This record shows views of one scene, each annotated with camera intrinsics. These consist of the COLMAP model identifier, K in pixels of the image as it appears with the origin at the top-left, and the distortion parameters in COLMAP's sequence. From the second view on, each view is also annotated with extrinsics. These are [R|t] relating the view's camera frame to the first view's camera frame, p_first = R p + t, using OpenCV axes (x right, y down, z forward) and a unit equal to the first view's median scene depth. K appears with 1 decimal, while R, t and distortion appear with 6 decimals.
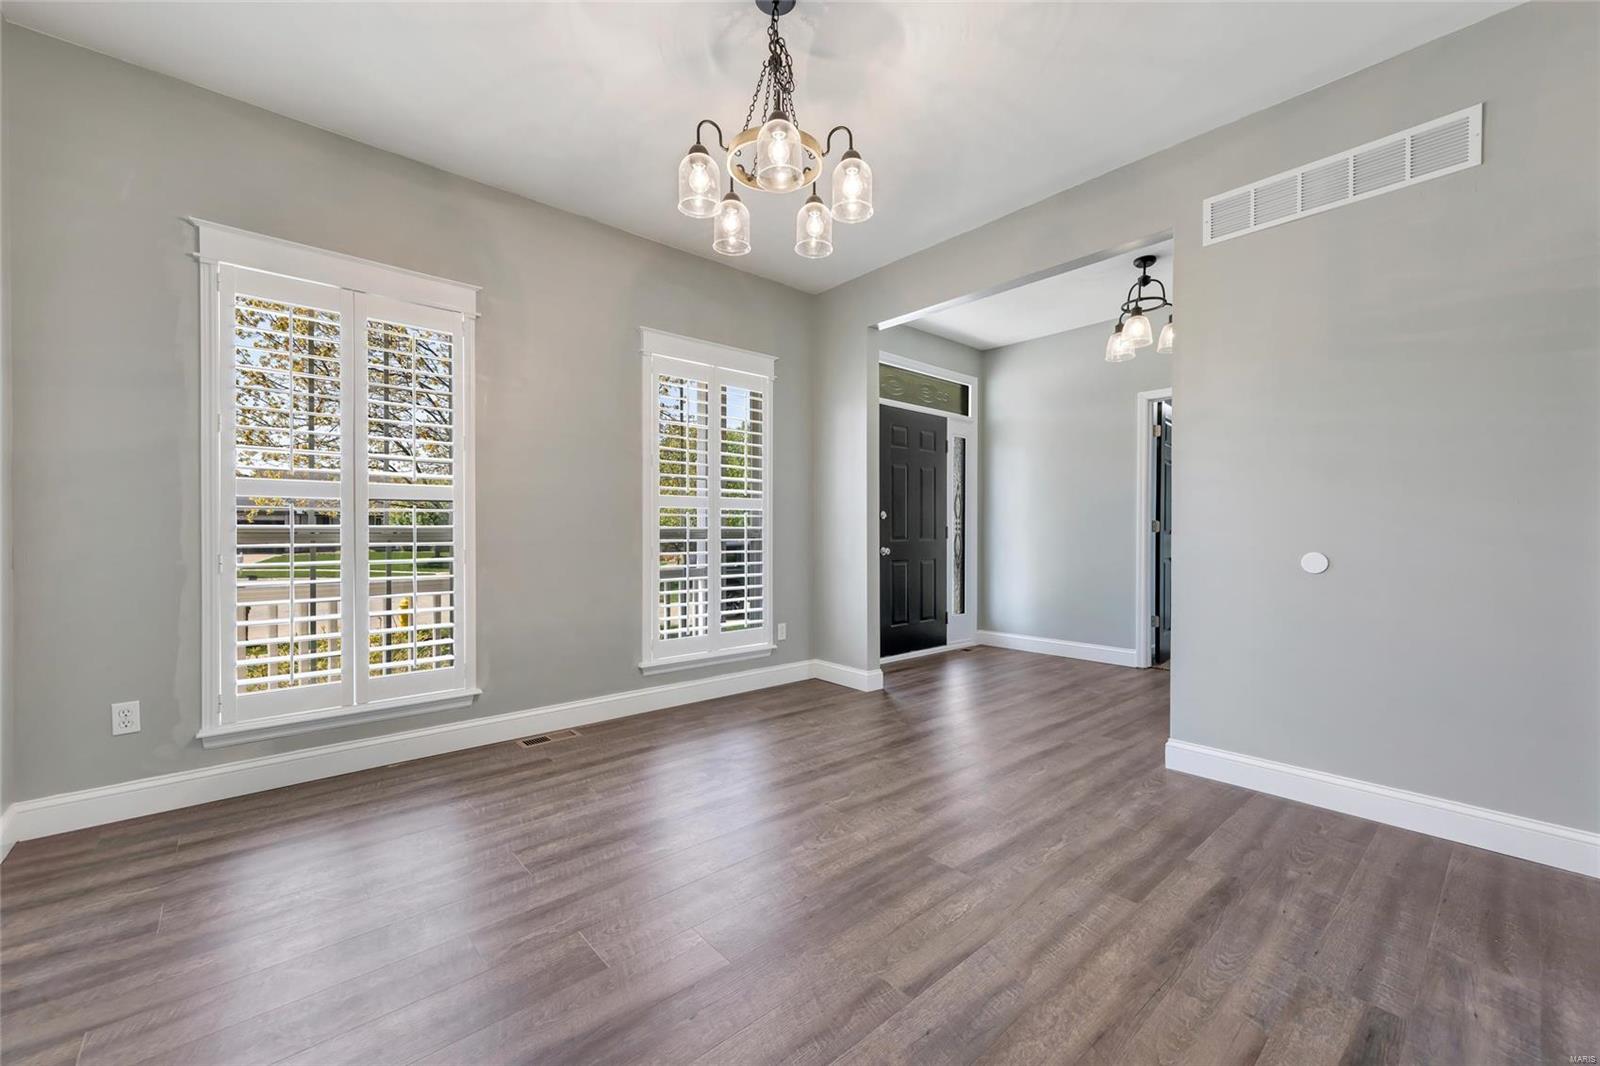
lens RADIAL K [[638.4, 0, 802.1], [0, 638.4, 534.6], [0, 0, 1]] dist [0.007746, -0.000130]
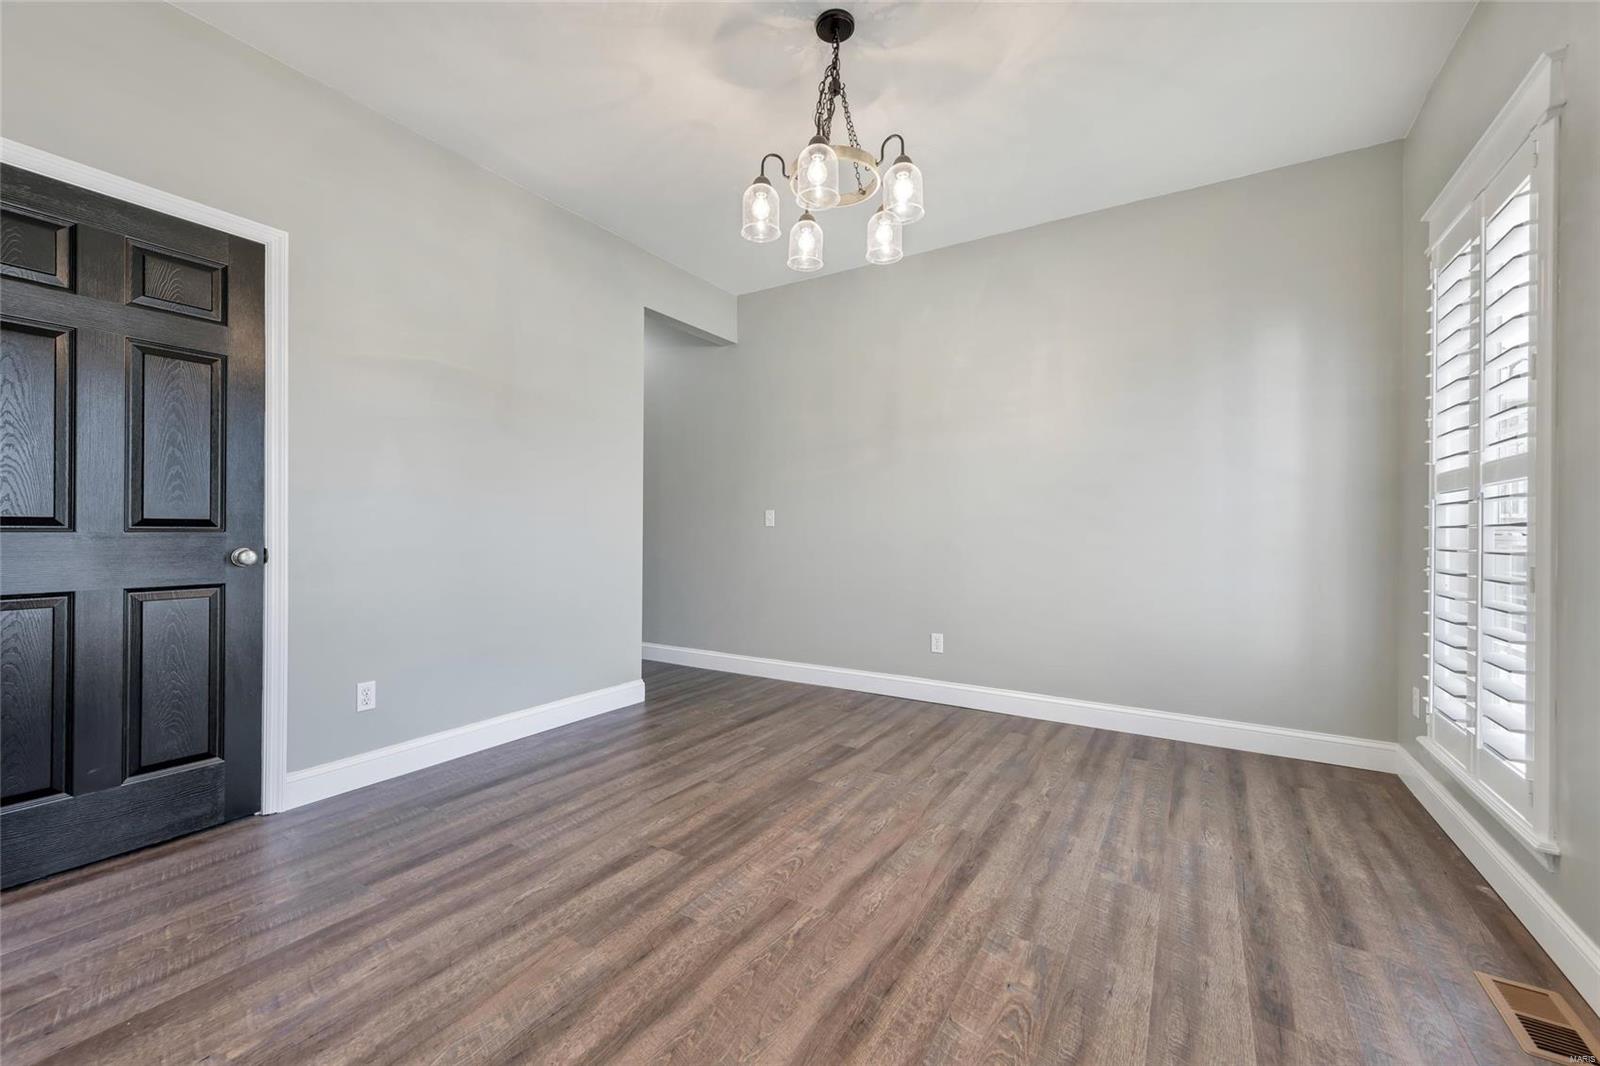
lens RADIAL K [[638.4, 0, 802.1], [0, 638.4, 534.6], [0, 0, 1]] dist [0.007746, -0.000130]
pose [[-0.953674, -0.004841, -0.300804, 0.324147], [-0.007468, 0.999943, 0.007584, -0.003437], [0.300751, 0.009479, -0.953656, 2.000840]]
